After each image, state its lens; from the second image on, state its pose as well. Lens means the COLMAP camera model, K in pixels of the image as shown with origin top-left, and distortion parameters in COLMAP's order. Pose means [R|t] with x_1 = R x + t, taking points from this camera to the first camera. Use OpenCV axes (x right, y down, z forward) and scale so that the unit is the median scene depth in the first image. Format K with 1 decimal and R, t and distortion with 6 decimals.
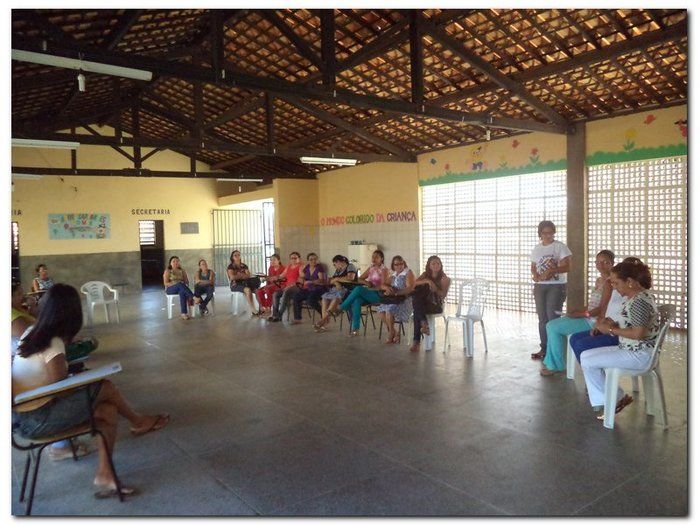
lens RADIAL K [[540.8, 0, 347.7], [0, 540.8, 257.8], [0, 0, 1]] dist [-0.033912, -0.004246]
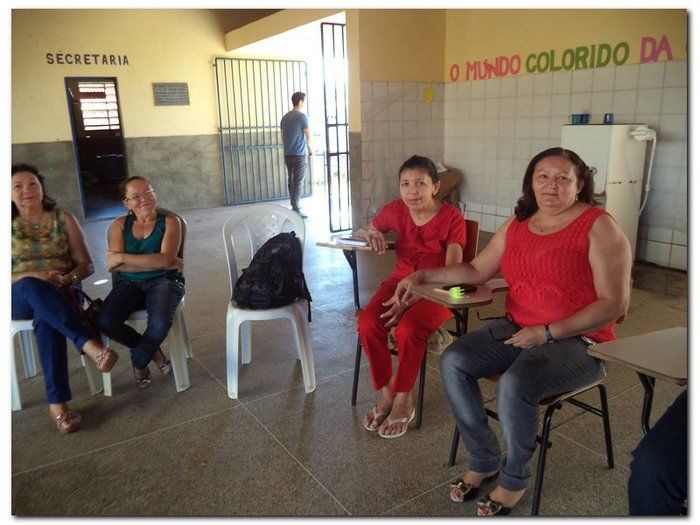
lens RADIAL K [[540.8, 0, 347.7], [0, 540.8, 257.8], [0, 0, 1]] dist [-0.033912, -0.004246]
pose [[0.998499, 0.012810, -0.053259, -0.101376], [-0.001600, 0.978679, 0.205389, -0.008372], [0.054754, -0.204995, 0.977230, 0.505490]]
